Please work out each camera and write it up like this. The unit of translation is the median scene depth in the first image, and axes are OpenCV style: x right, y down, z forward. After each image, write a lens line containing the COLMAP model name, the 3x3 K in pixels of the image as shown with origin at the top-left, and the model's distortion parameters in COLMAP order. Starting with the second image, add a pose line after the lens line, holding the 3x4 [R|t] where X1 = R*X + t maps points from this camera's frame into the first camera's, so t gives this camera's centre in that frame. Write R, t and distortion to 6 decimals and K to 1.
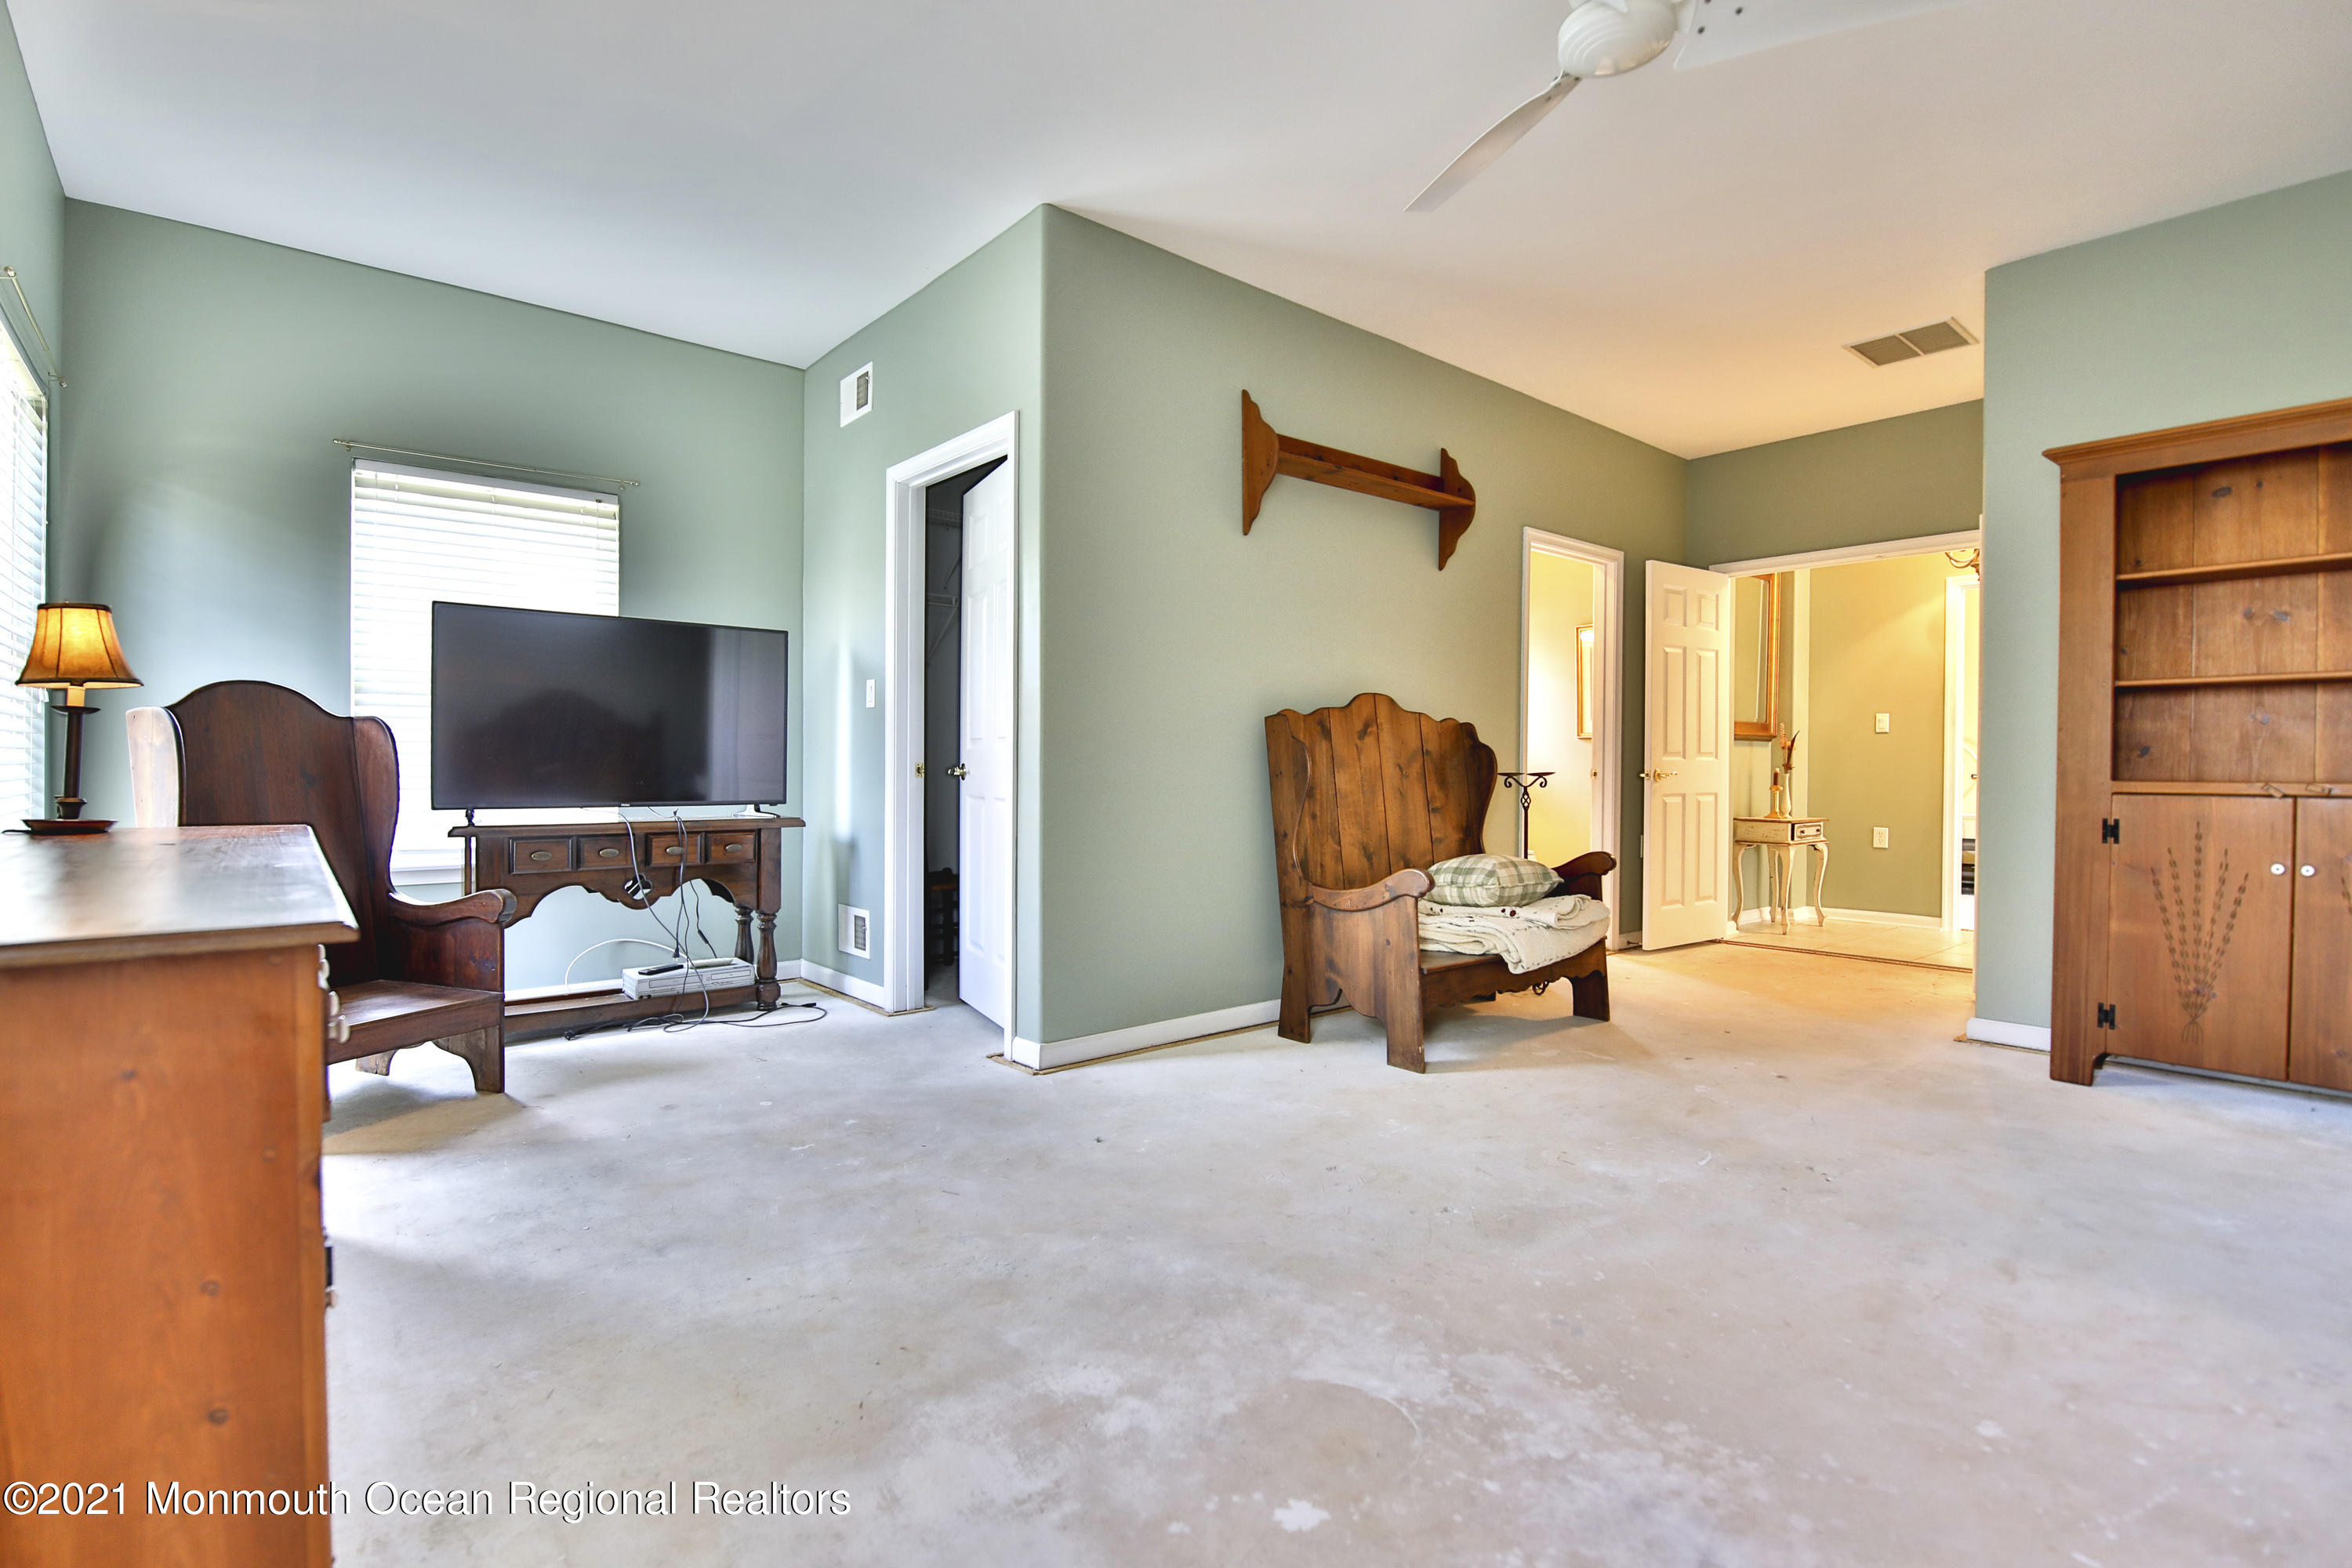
lens RADIAL K [[1123.0, 0, 1176.0], [0, 1123.0, 784.0], [0, 0, 1]] dist [-0.027327, -0.000419]
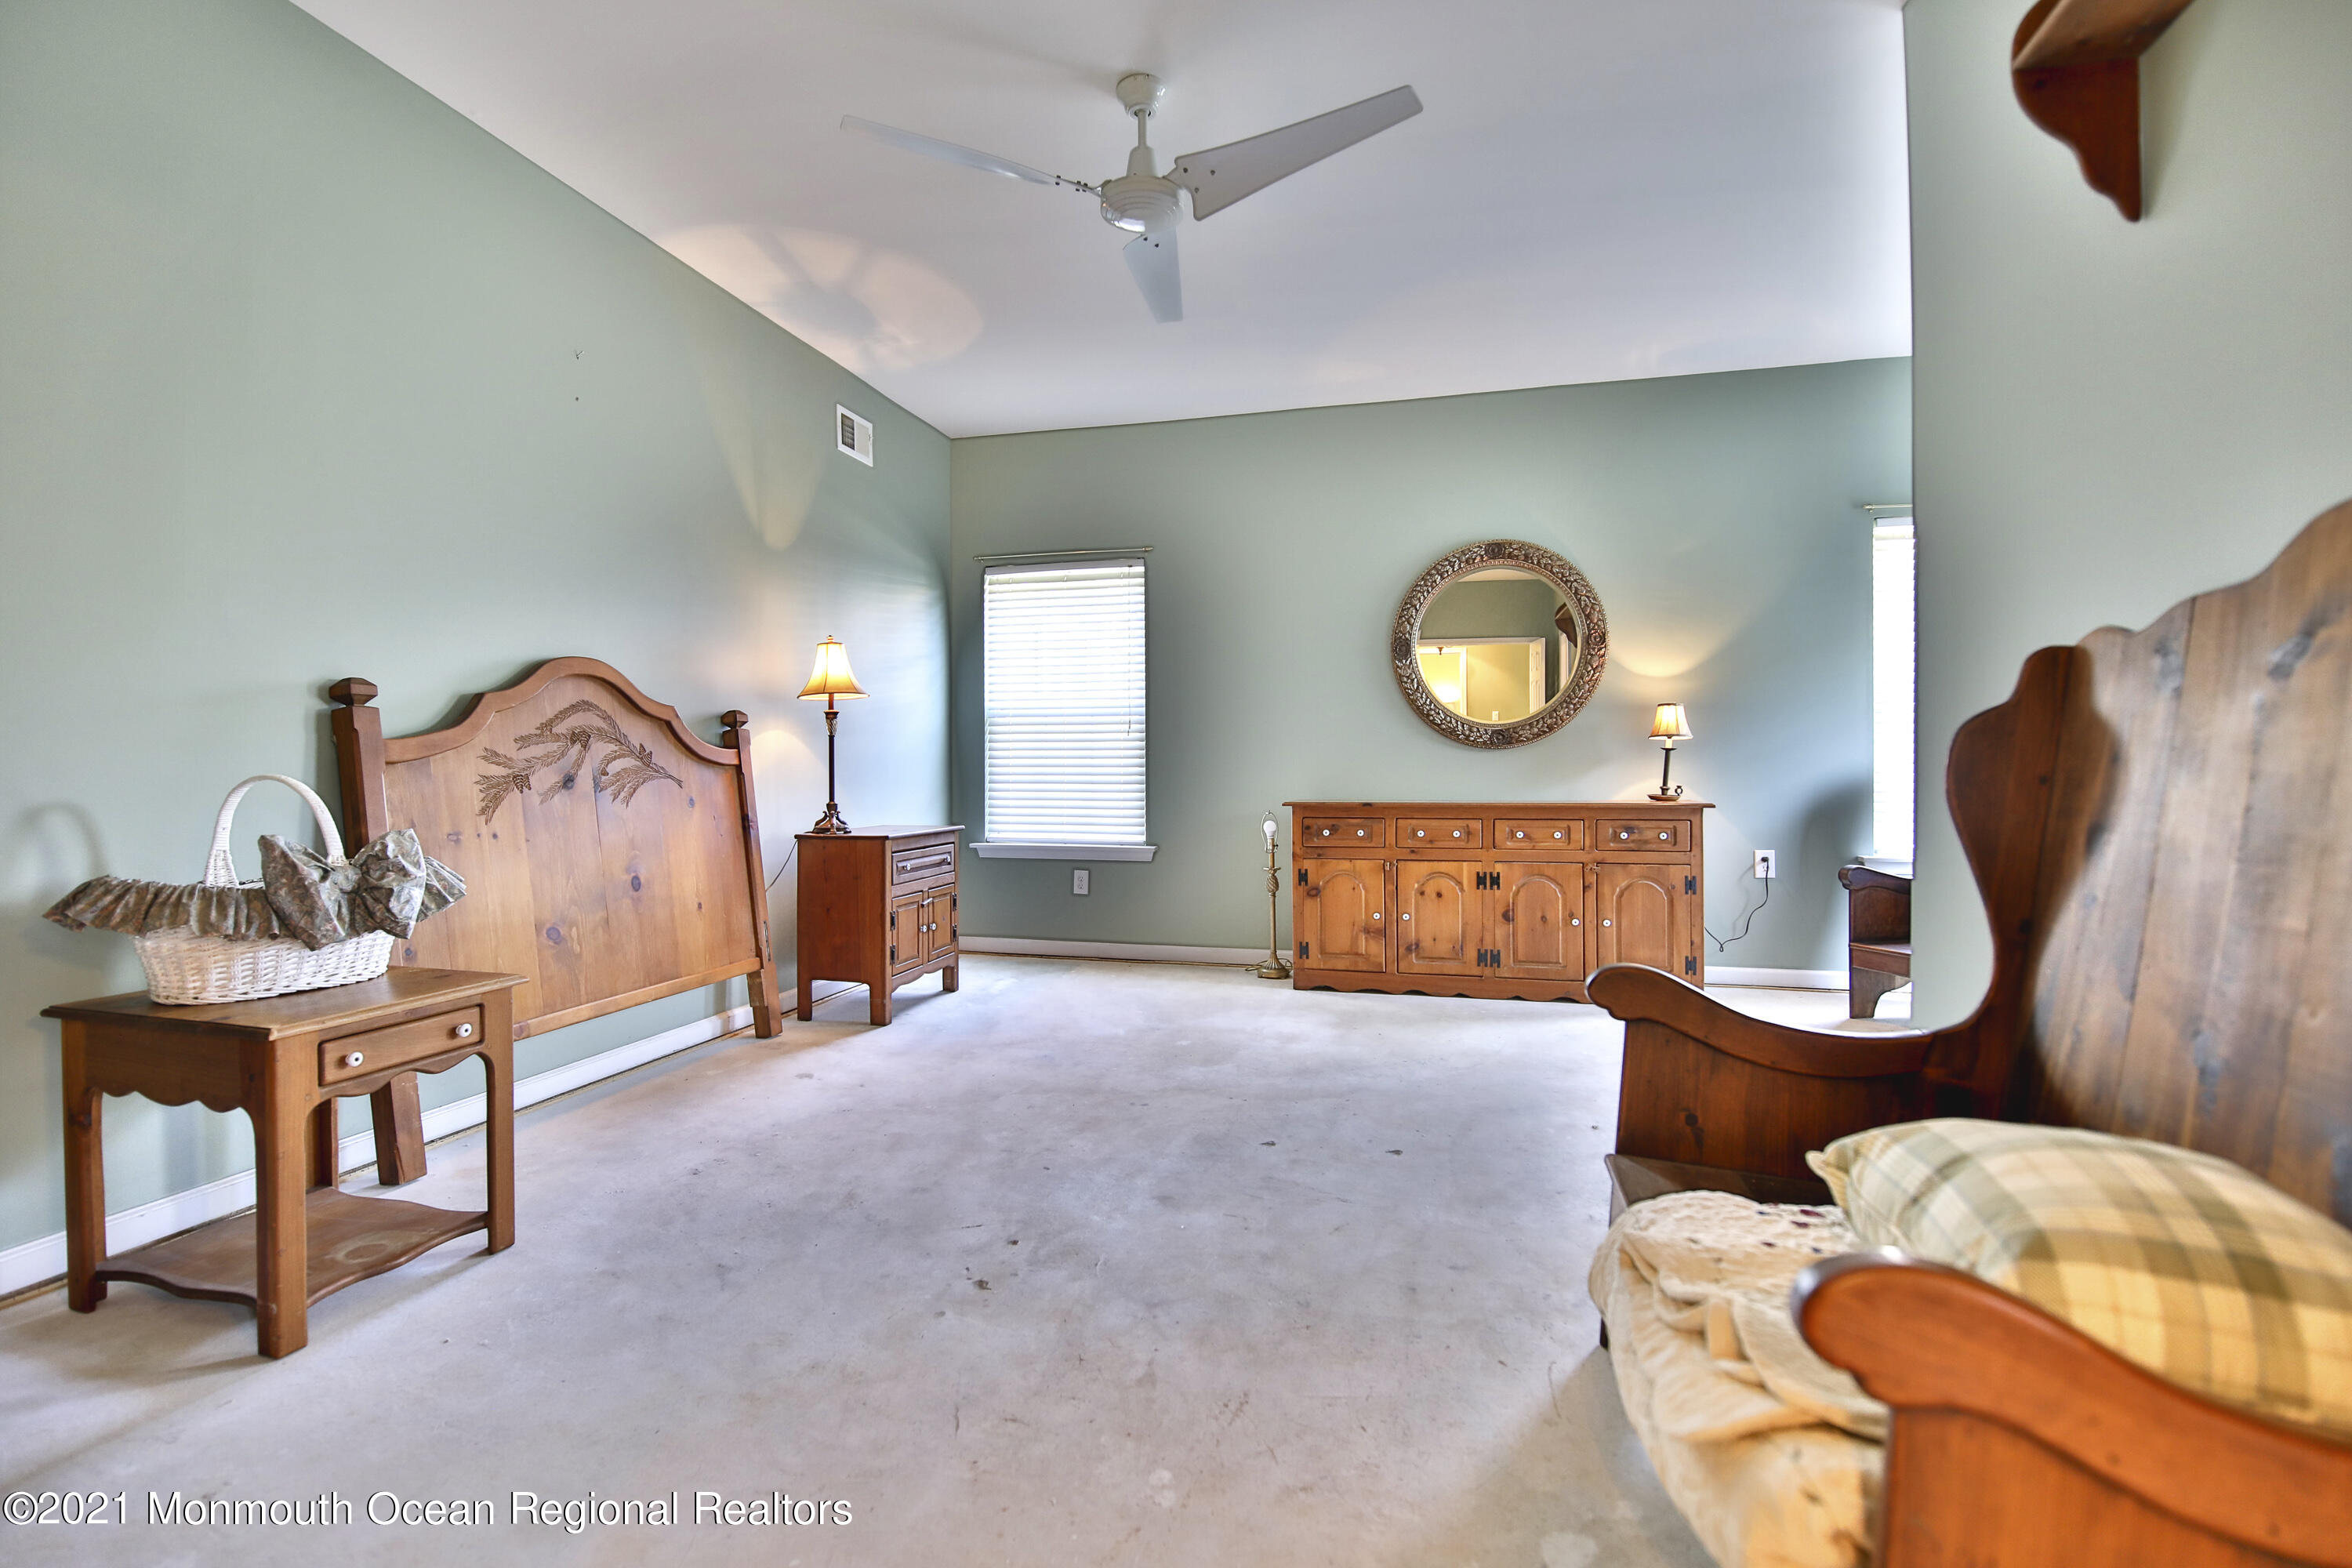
lens RADIAL K [[1123.0, 0, 1176.0], [0, 1123.0, 784.0], [0, 0, 1]] dist [-0.027327, -0.000419]
pose [[-0.818368, 0.007846, -0.574641, 1.257684], [-0.005089, 0.999769, 0.020899, -0.037610], [0.574672, 0.020028, -0.818139, 2.372269]]
